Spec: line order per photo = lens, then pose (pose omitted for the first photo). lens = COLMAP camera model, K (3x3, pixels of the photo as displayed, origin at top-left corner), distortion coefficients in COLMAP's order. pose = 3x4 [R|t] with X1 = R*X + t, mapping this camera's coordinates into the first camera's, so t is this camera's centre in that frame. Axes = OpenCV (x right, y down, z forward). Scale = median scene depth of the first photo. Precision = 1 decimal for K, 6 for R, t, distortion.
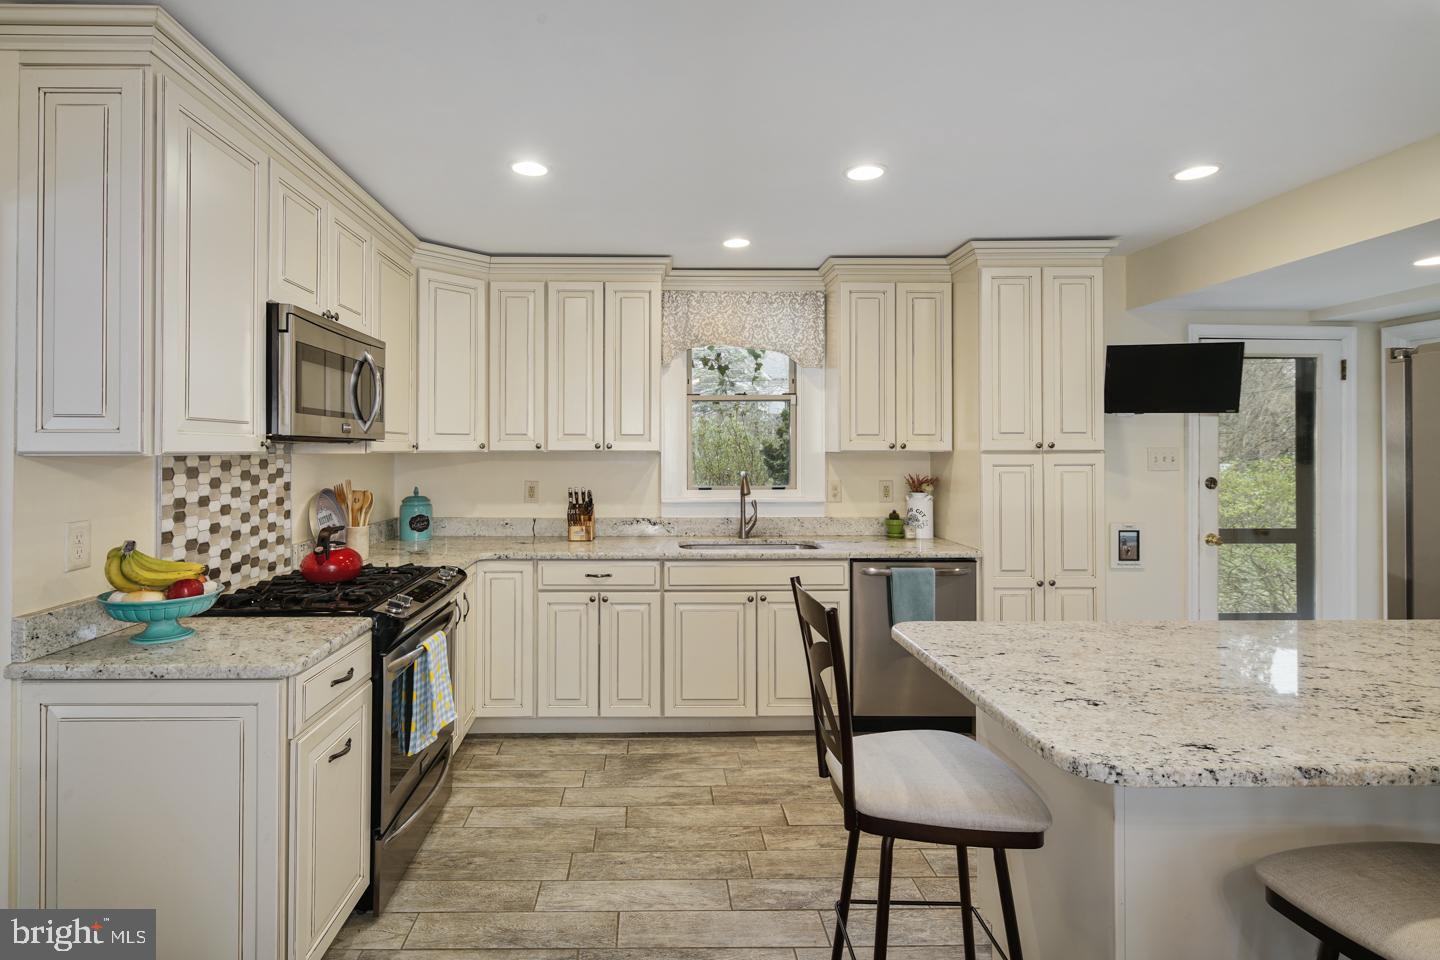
lens RADIAL K [[697.4, 0, 652.7], [0, 697.4, 444.8], [0, 0, 1]] dist [0.003260, -0.001193]
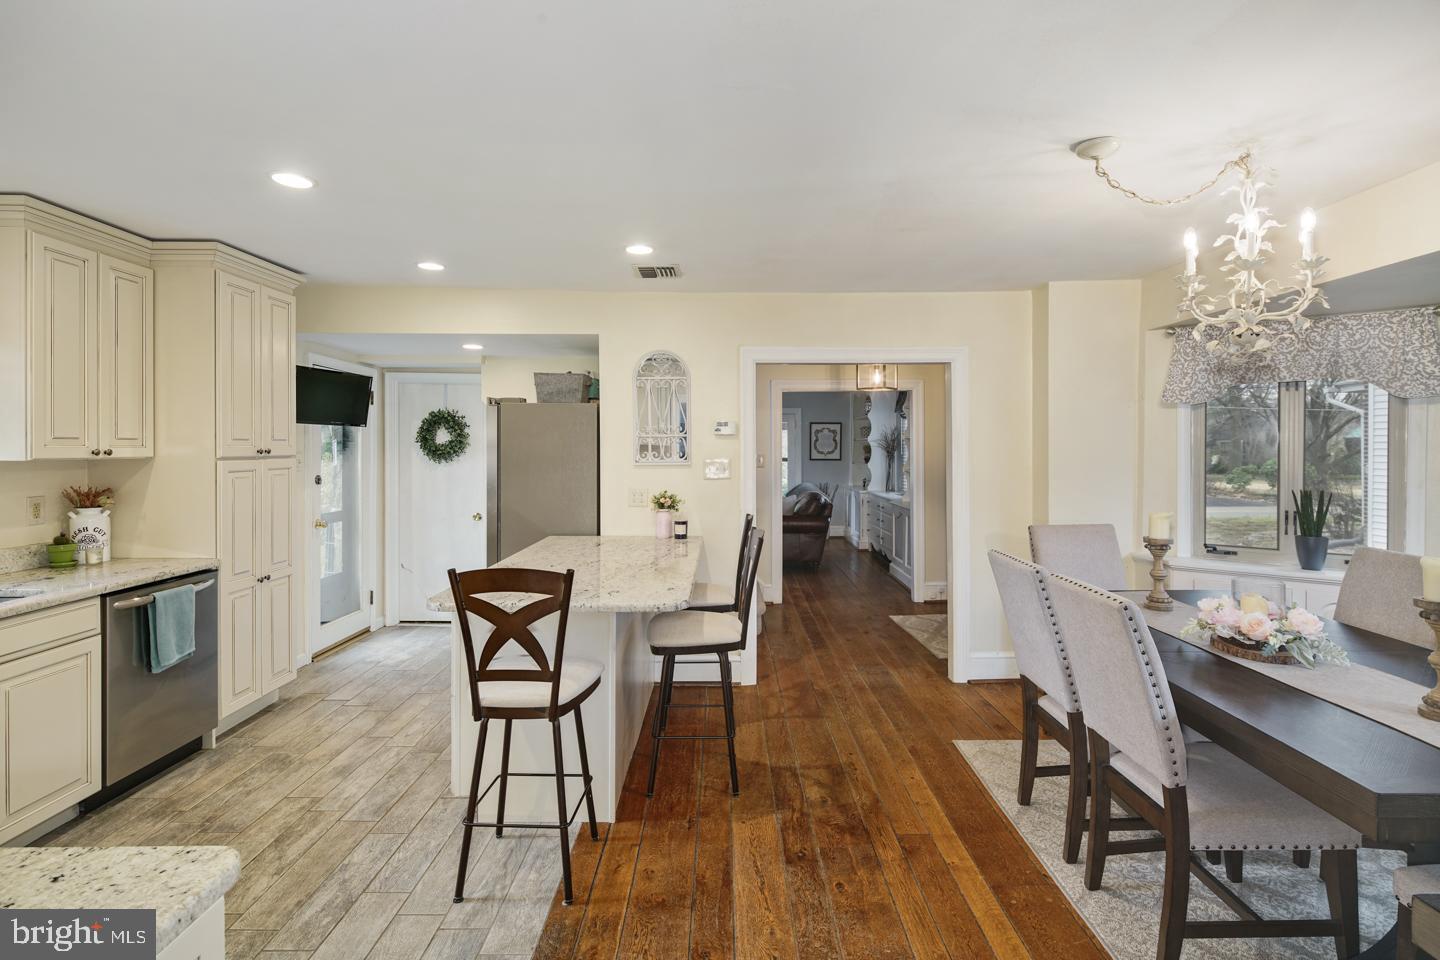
lens RADIAL K [[695.8, 0, 738.1], [0, 695.8, 451.3], [0, 0, 1]] dist [0.000261, -0.000555]
pose [[-0.010634, -0.005292, 0.999929, -0.522932], [-0.010860, 0.999928, 0.005176, -0.012800], [-0.999884, -0.010804, -0.010691, 0.280187]]
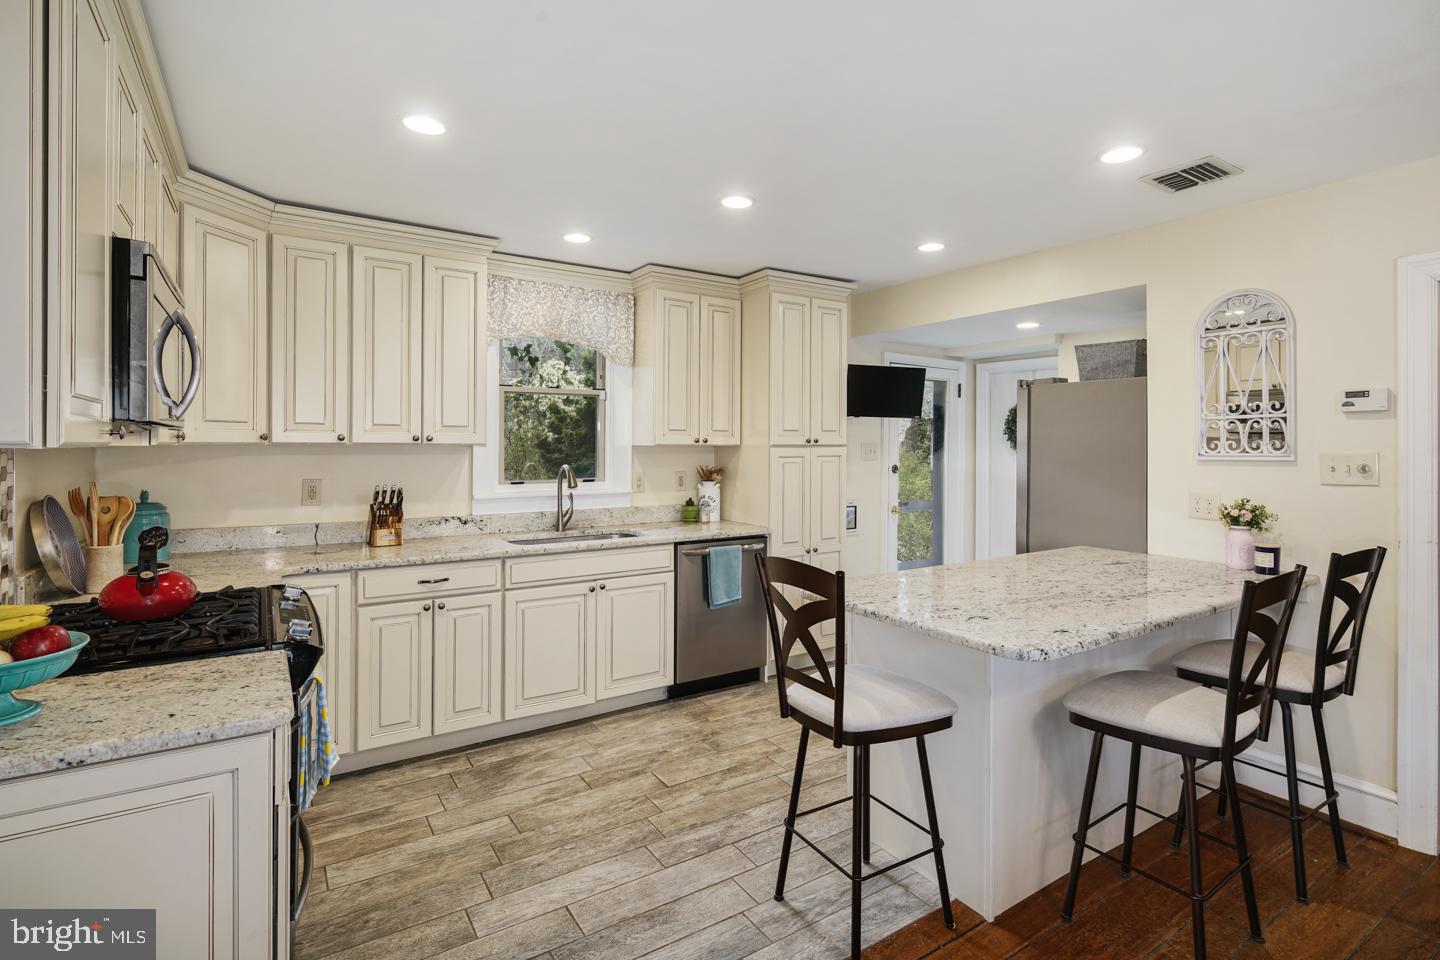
lens RADIAL K [[703.8, 0, 726.8], [0, 703.8, 447.9], [0, 0, 1]] dist [0.004879, -0.000978]
pose [[0.839089, 0.000984, 0.543994, -0.253711], [-0.008528, 0.999899, 0.011345, 0.000481], [-0.543928, -0.014159, 0.839012, 0.024596]]
